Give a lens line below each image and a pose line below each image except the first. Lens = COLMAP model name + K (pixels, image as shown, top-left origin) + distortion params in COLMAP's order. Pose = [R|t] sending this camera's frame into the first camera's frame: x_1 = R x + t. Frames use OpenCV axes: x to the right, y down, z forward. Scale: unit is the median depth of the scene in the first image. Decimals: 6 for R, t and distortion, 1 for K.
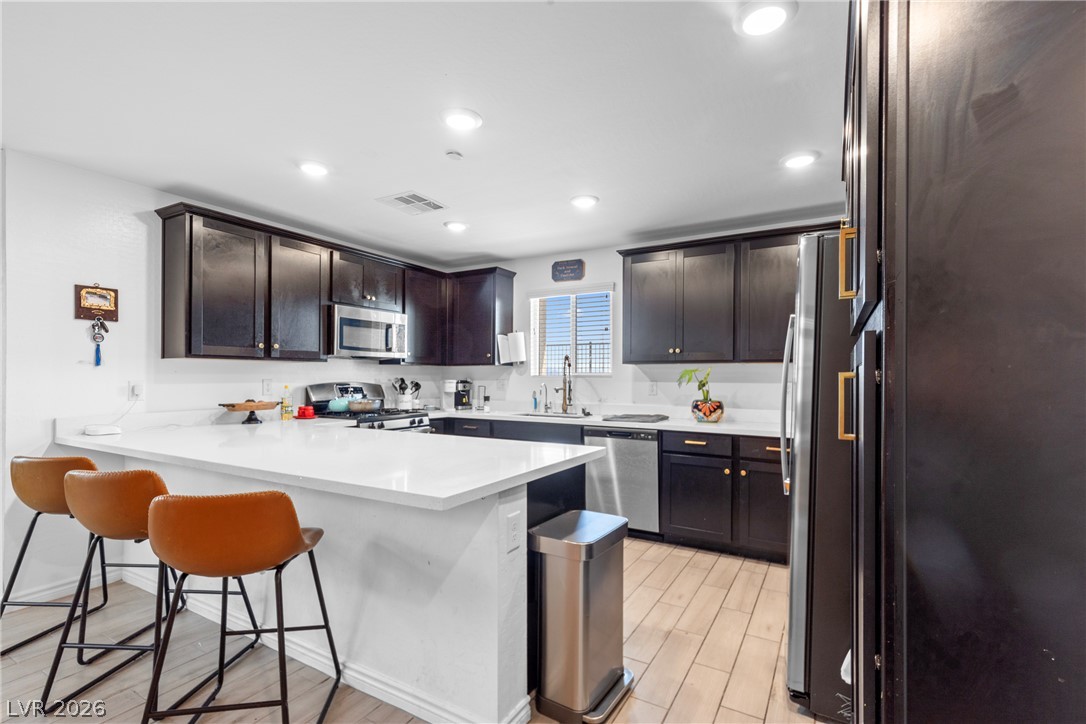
lens RADIAL K [[499.4, 0, 541.2], [0, 499.4, 369.2], [0, 0, 1]] dist [0.013331, 0.000367]
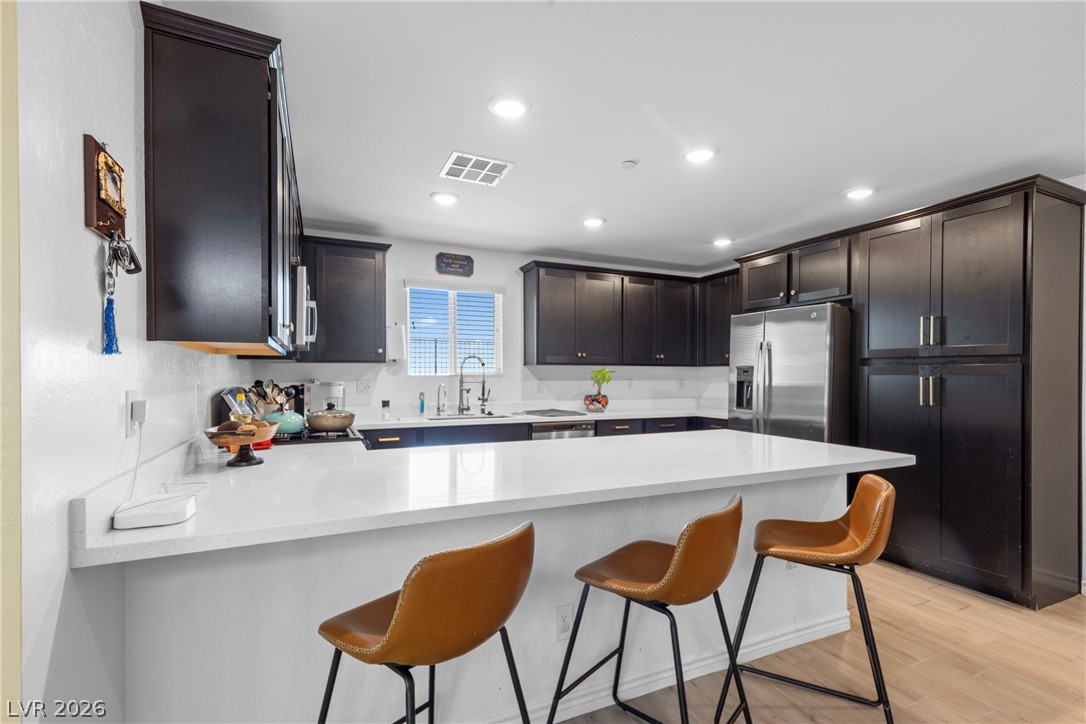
lens RADIAL K [[499.4, 0, 542.7], [0, 499.4, 381.9], [0, 0, 1]] dist [0.013331, 0.000367]
pose [[0.576604, -0.012198, 0.816933, -0.684602], [-0.012445, 0.999641, 0.023710, 0.000995], [-0.816929, -0.023838, 0.576245, 0.336196]]
